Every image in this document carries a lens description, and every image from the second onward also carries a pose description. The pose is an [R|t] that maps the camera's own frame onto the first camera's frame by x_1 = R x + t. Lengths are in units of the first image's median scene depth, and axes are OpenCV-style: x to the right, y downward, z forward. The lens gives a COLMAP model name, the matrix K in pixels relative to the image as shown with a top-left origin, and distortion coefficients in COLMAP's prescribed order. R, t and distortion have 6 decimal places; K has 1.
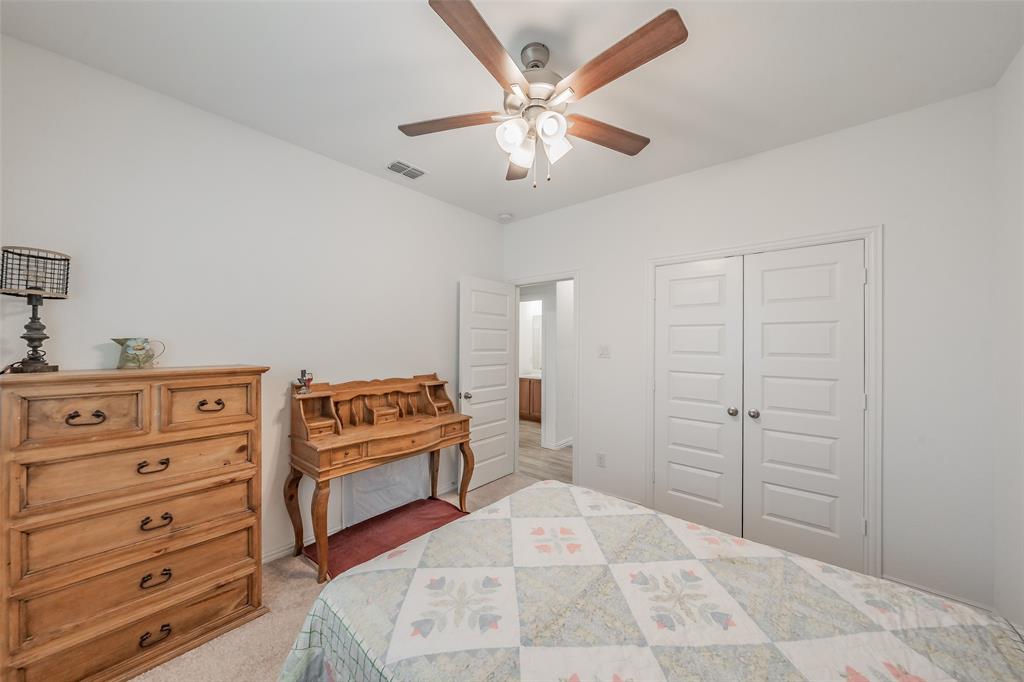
lens RADIAL K [[355.7, 0, 511.9], [0, 355.7, 342.8], [0, 0, 1]] dist [-0.000748, -0.000068]
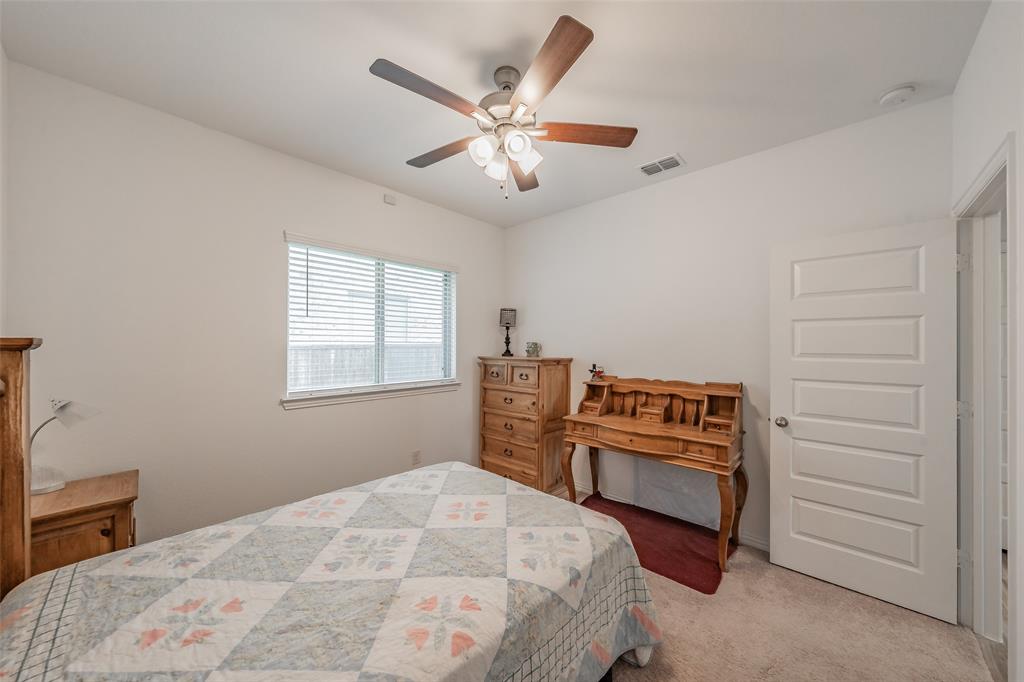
lens RADIAL K [[355.7, 0, 511.9], [0, 355.7, 342.8], [0, 0, 1]] dist [-0.000748, -0.000068]
pose [[-0.031050, -0.011537, -0.999451, 1.145336], [-0.002433, 0.999931, -0.011466, 0.016334], [0.999515, 0.002076, -0.031076, 1.049691]]
